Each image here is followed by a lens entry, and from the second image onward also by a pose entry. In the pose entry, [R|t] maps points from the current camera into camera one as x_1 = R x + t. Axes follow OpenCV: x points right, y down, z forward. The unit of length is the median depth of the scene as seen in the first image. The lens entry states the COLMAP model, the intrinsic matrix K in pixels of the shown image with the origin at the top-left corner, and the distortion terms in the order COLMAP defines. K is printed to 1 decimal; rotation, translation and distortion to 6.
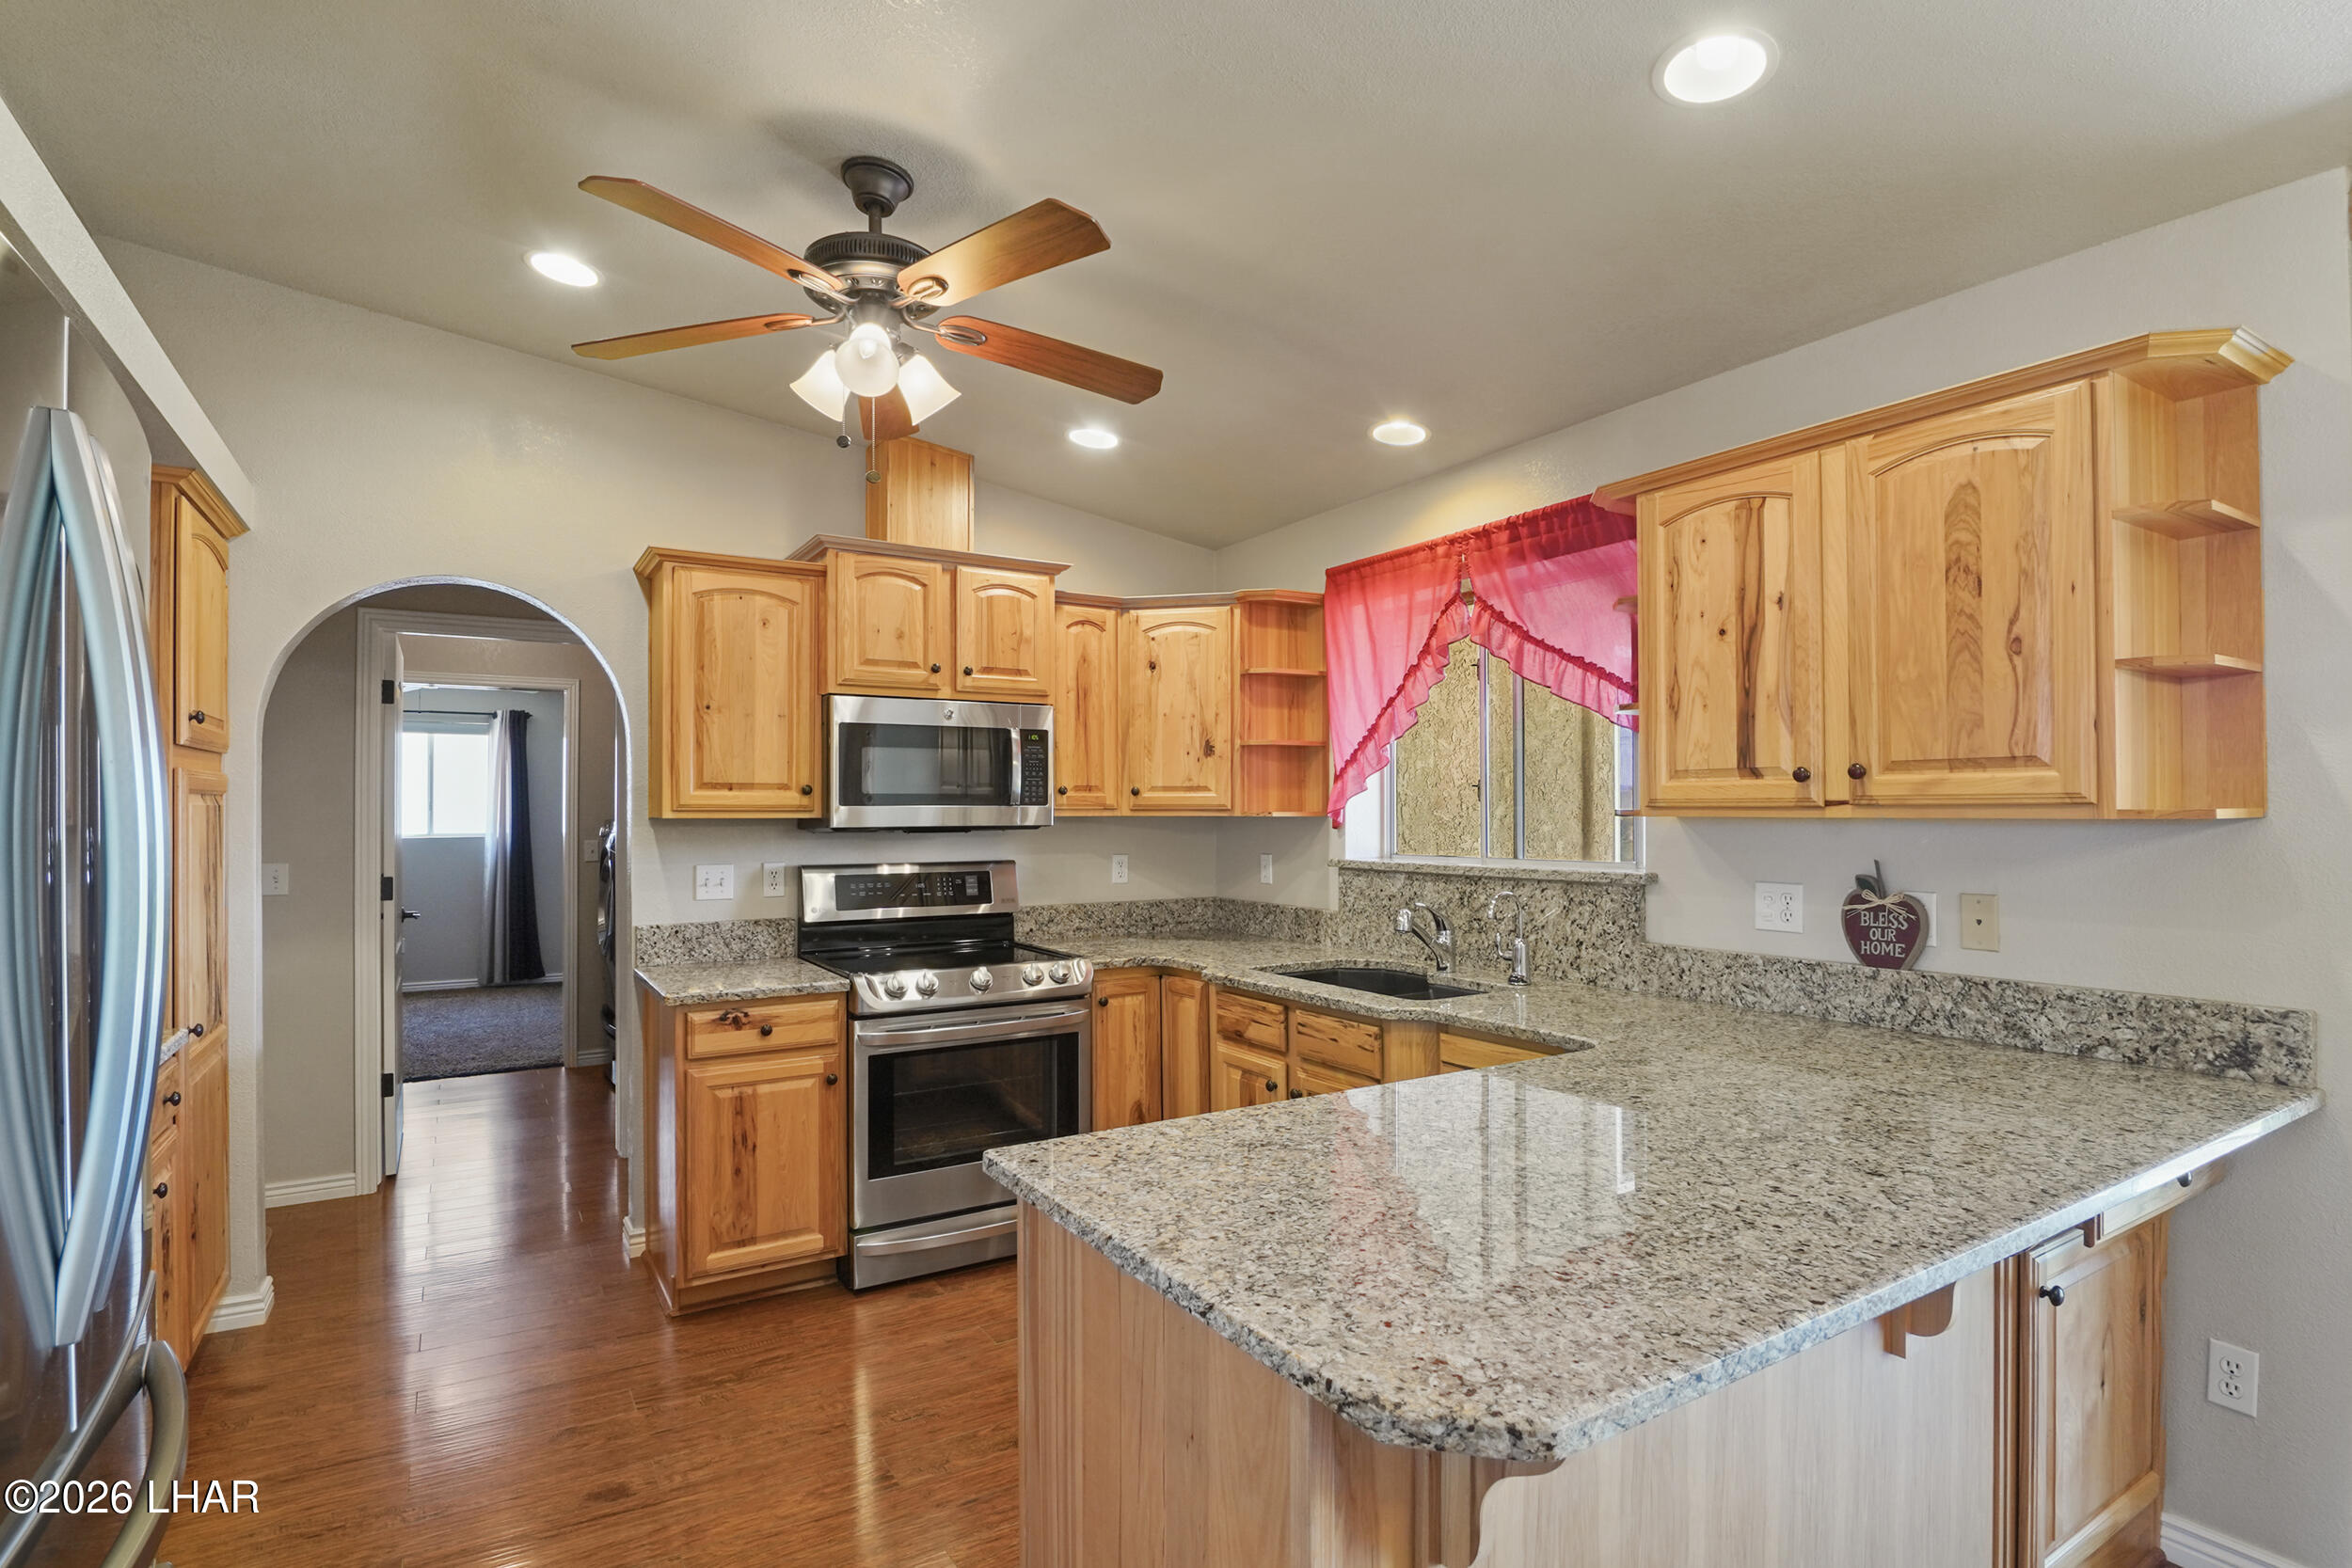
lens RADIAL K [[1148.5, 0, 1171.3], [0, 1148.5, 807.1], [0, 0, 1]] dist [-0.019252, -0.002829]
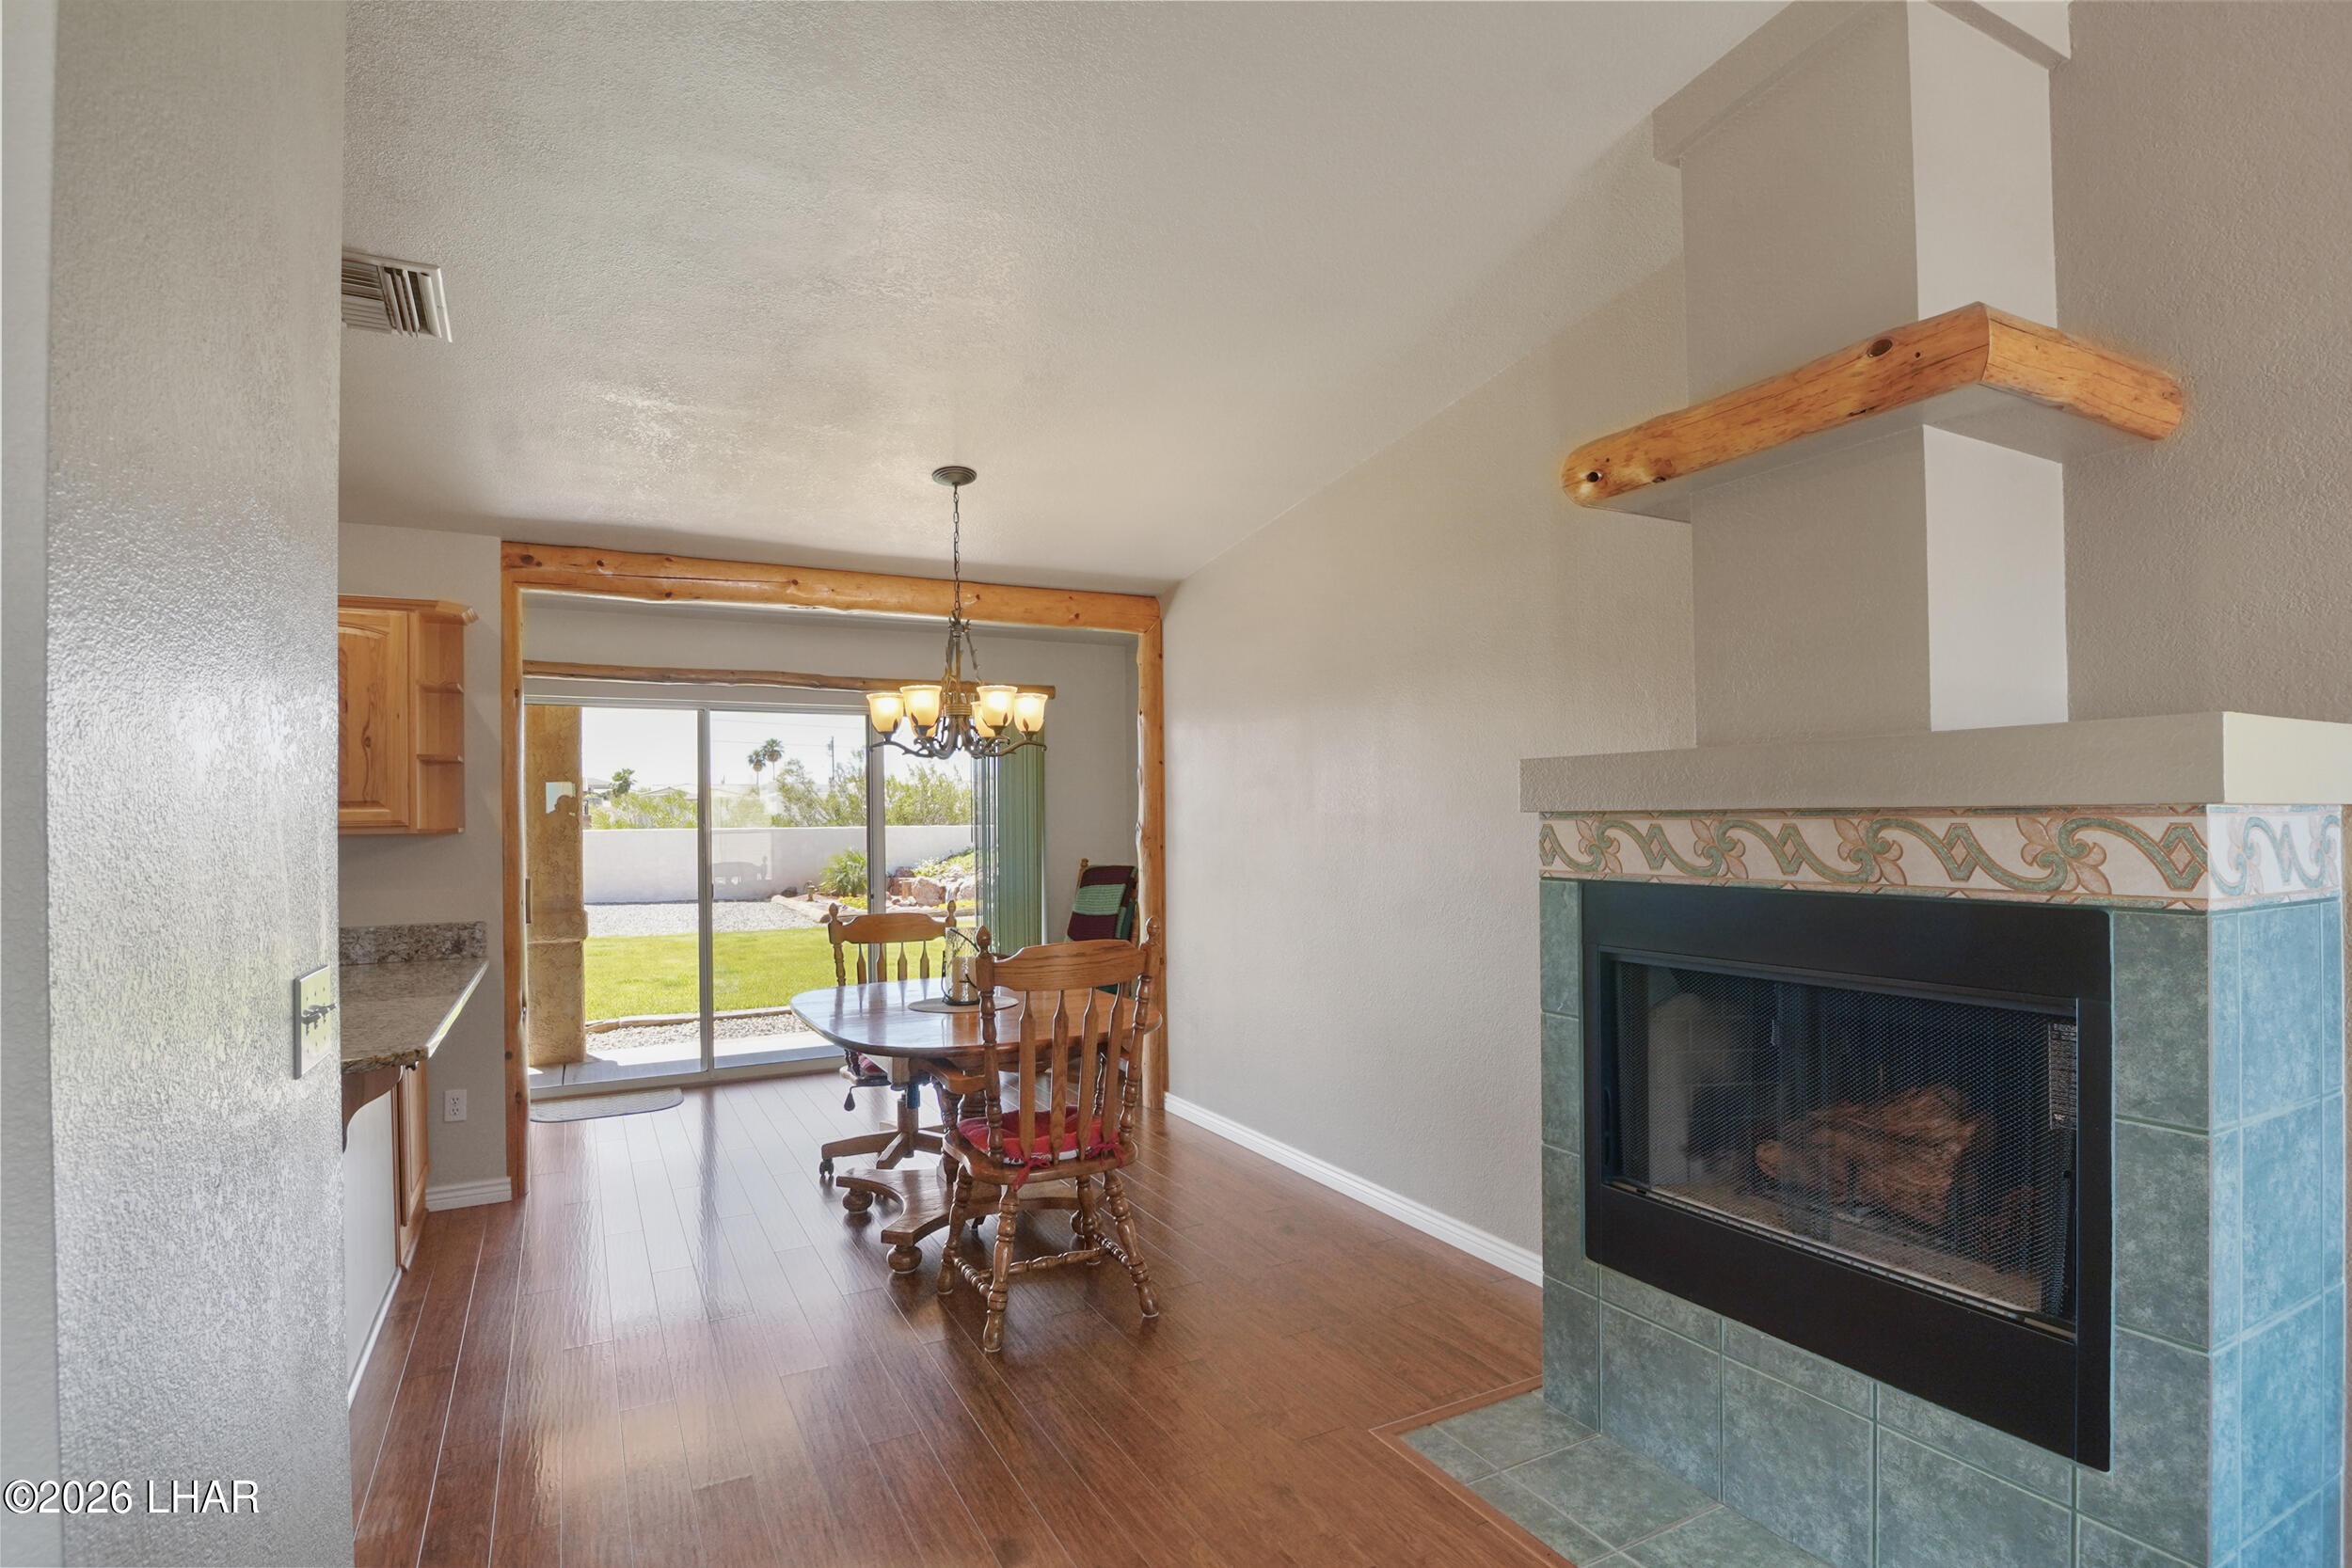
lens RADIAL K [[1148.5, 0, 1171.3], [0, 1148.5, 807.1], [0, 0, 1]] dist [-0.019252, -0.002829]
pose [[0.073090, 0.009843, 0.997277, -0.628037], [0.010907, 0.999884, -0.010668, 0.000061], [-0.997266, 0.011657, 0.072974, -0.280810]]
